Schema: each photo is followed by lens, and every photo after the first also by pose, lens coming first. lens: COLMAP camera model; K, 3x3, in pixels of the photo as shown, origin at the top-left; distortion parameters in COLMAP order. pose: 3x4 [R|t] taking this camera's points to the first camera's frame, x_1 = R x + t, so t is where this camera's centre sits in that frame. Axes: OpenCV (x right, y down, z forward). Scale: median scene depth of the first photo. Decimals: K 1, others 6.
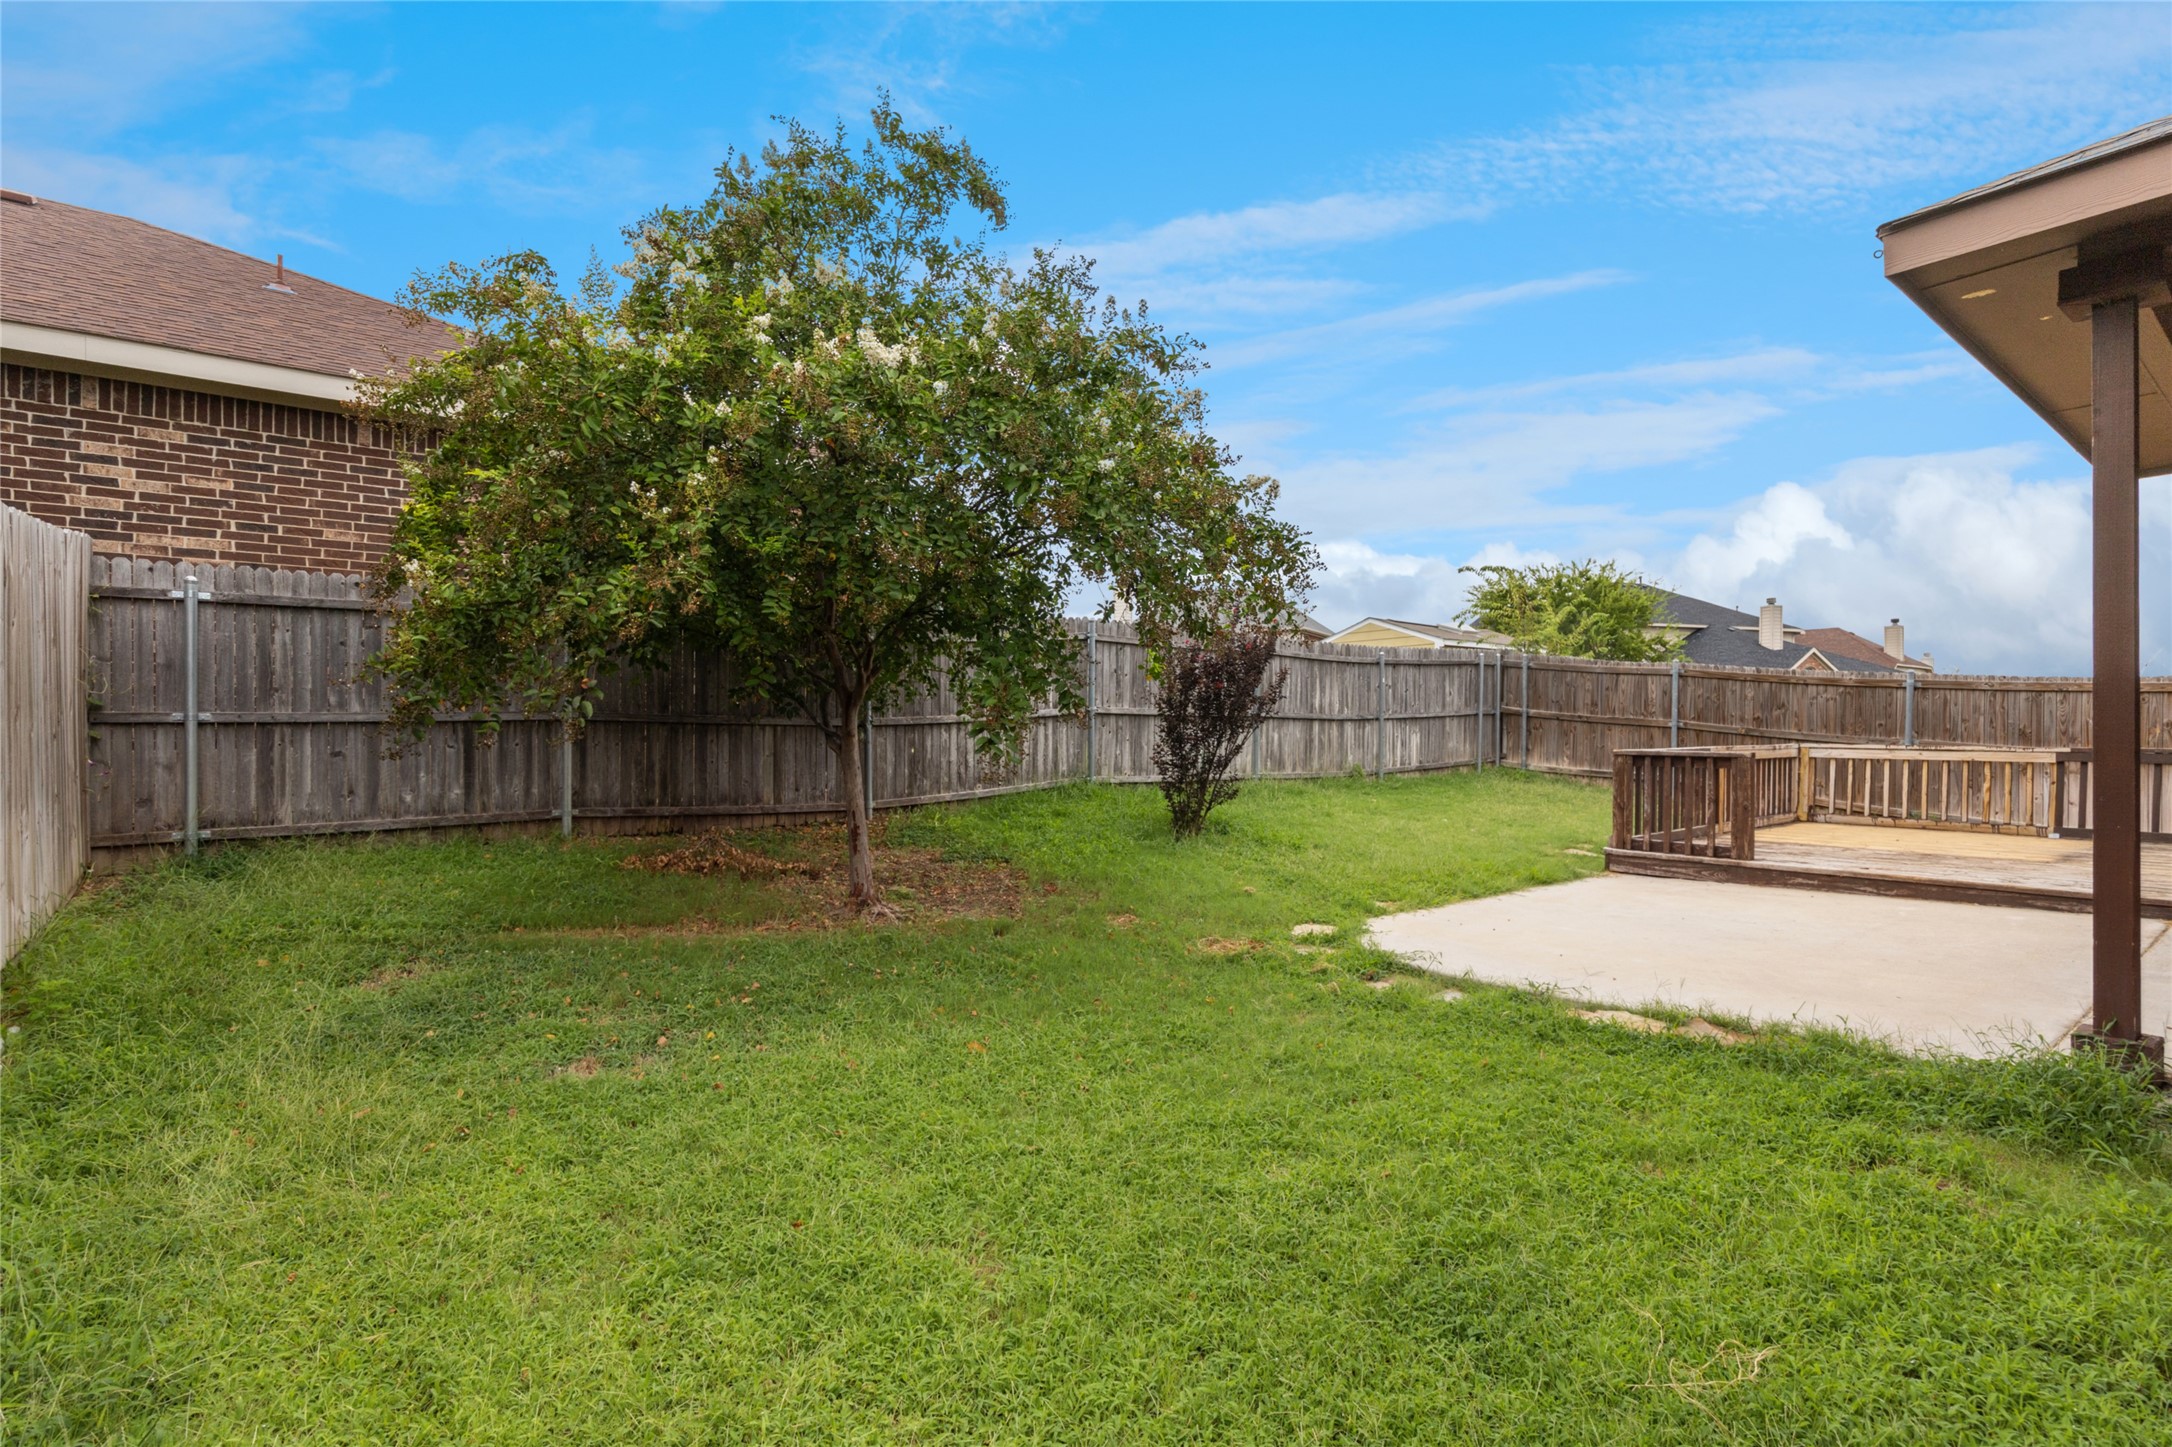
lens RADIAL K [[1021.4, 0, 1070.9], [0, 1021.4, 729.8], [0, 0, 1]] dist [-0.002038, 0.000083]
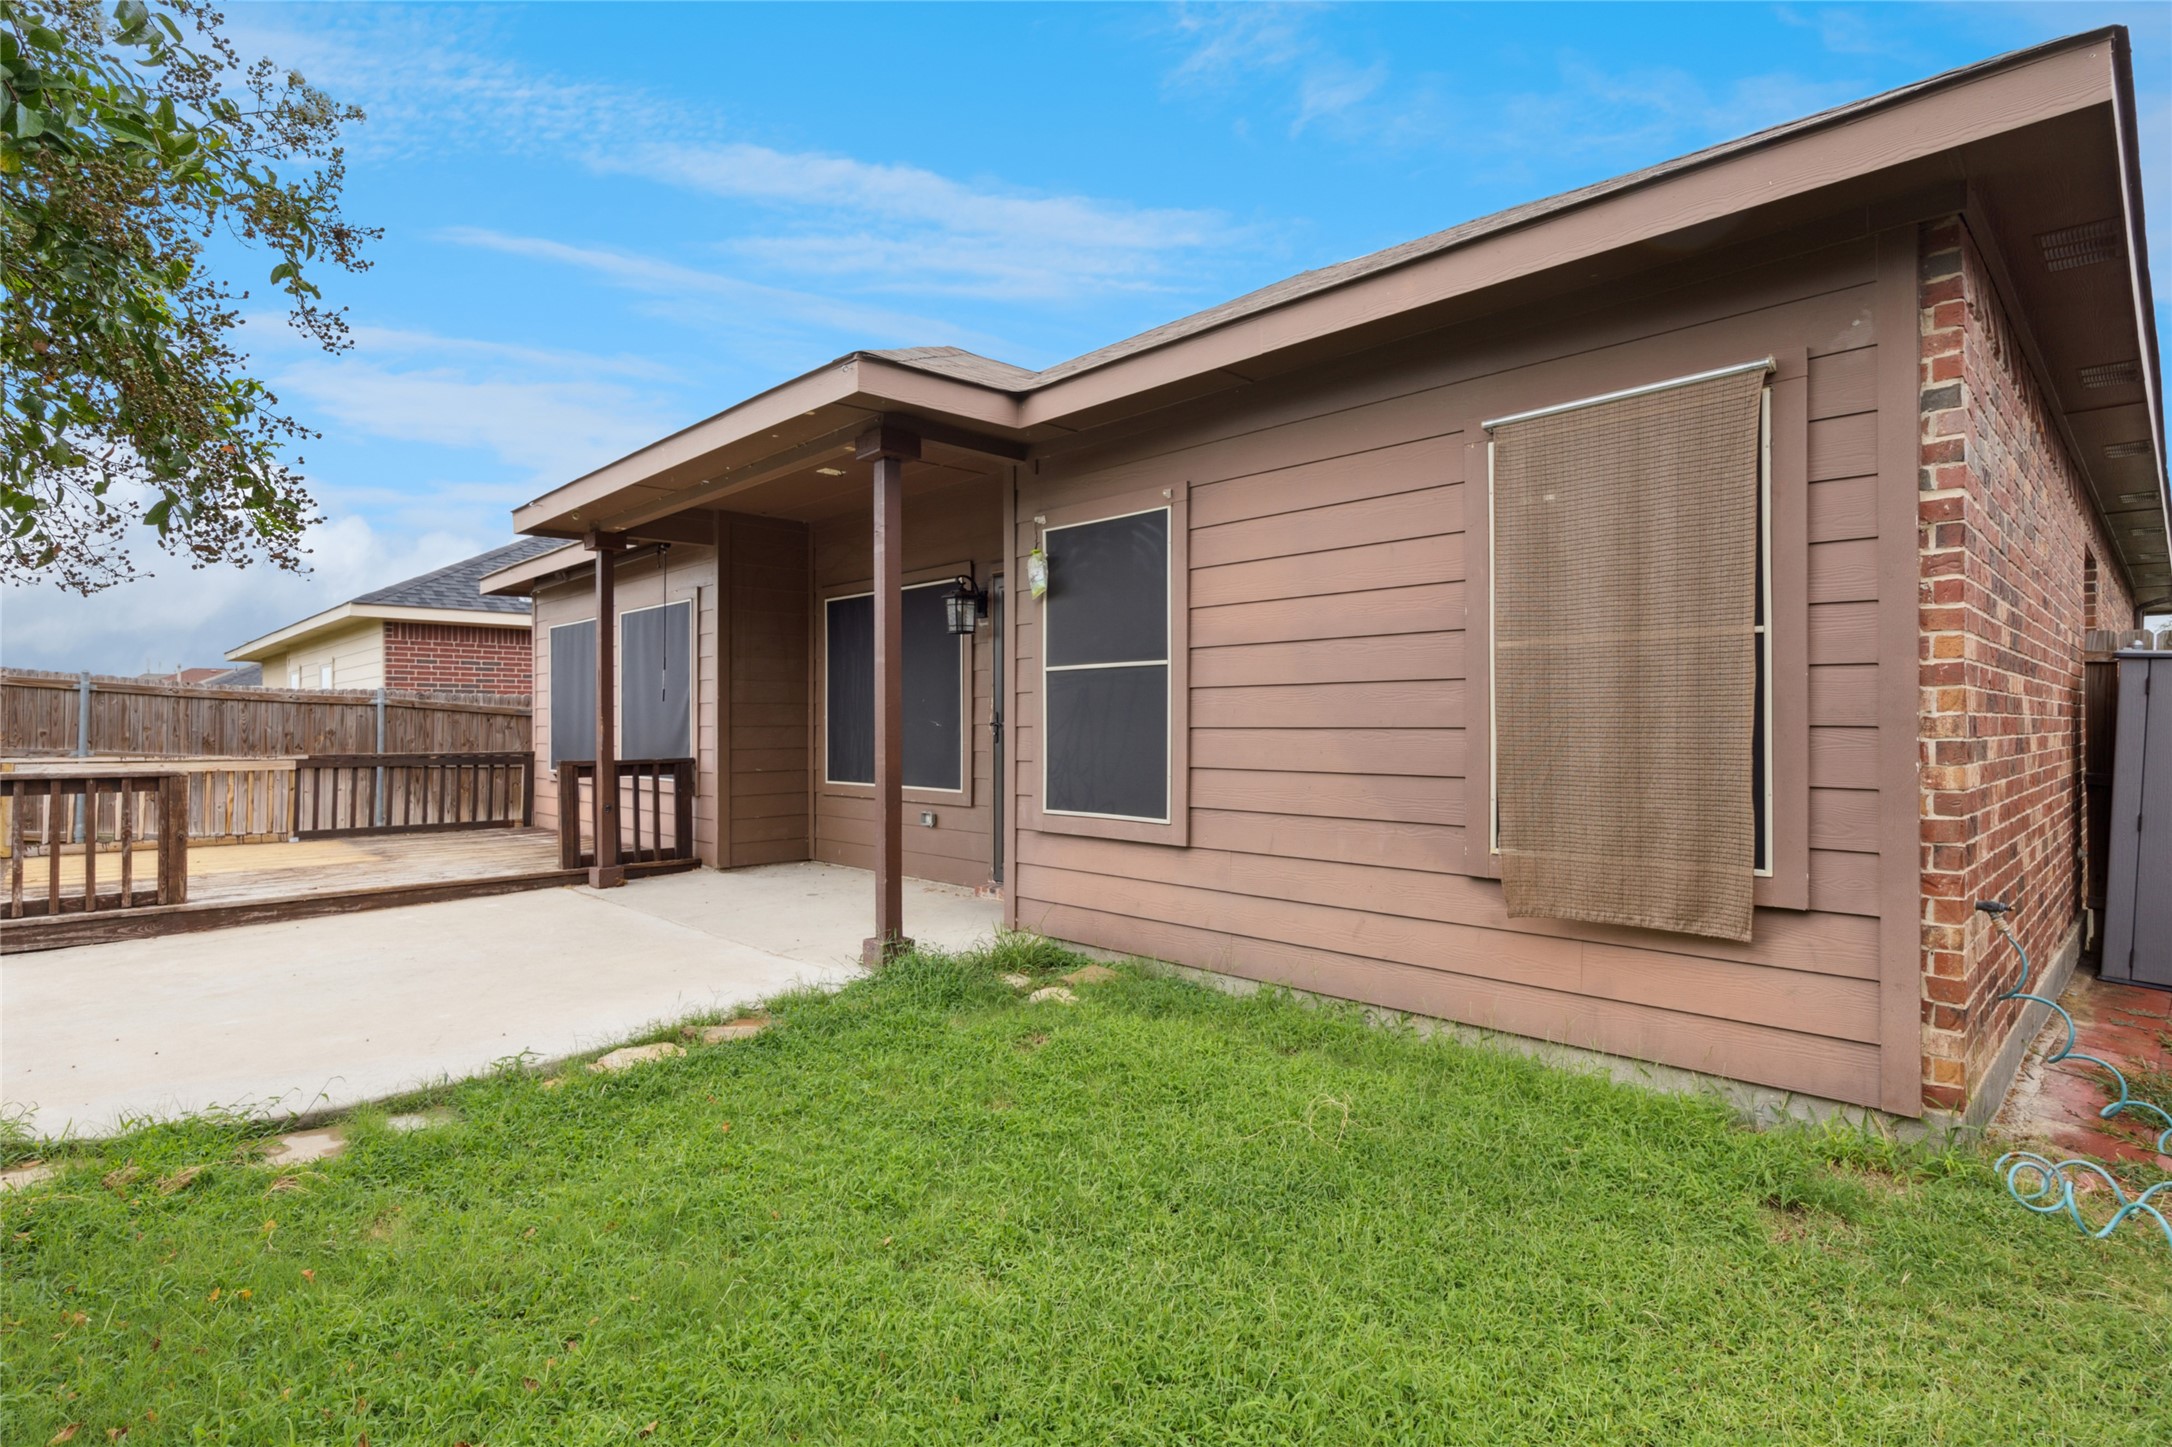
lens RADIAL K [[1083.9, 0, 1086.0], [0, 1083.9, 723.5], [0, 0, 1]] dist [-0.004303, -0.000591]
pose [[-0.110005, 0.005137, 0.993918, -0.173542], [0.006403, 0.999970, -0.004460, -0.003815], [-0.993910, 0.005873, -0.110034, 0.250358]]
